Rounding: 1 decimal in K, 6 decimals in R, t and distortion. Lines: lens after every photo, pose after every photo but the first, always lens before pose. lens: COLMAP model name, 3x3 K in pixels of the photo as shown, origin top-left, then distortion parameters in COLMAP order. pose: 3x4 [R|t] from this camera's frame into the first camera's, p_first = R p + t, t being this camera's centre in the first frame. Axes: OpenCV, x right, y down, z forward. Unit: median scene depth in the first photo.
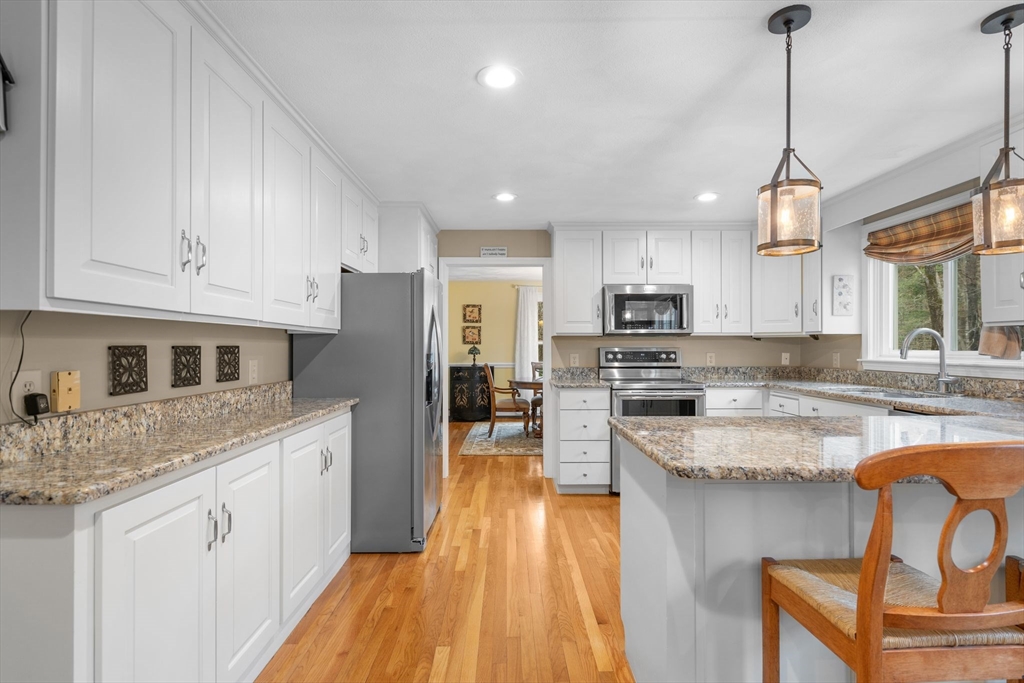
lens RADIAL K [[500.1, 0, 511.8], [0, 500.1, 343.6], [0, 0, 1]] dist [0.003682, 0.000123]
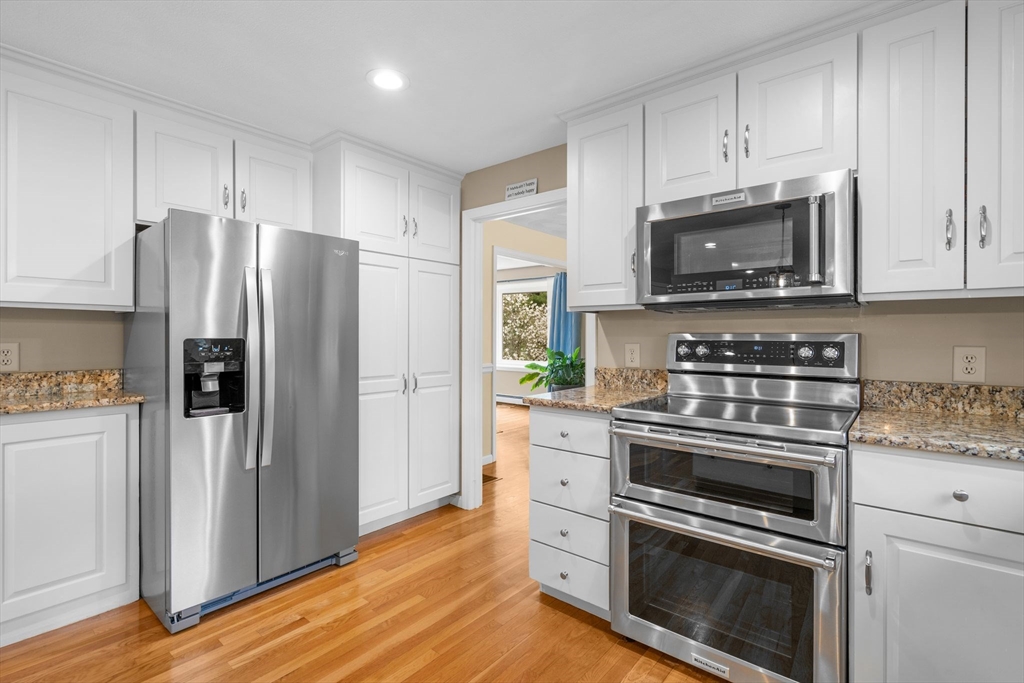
lens RADIAL K [[465.0, 0, 514.4], [0, 465.0, 340.0], [0, 0, 1]] dist [-0.007413, 0.002430]
pose [[0.774291, 0.009881, -0.632753, 0.362745], [-0.003053, 0.999925, 0.011879, 0.010251], [0.632823, -0.007266, 0.774262, 0.526952]]
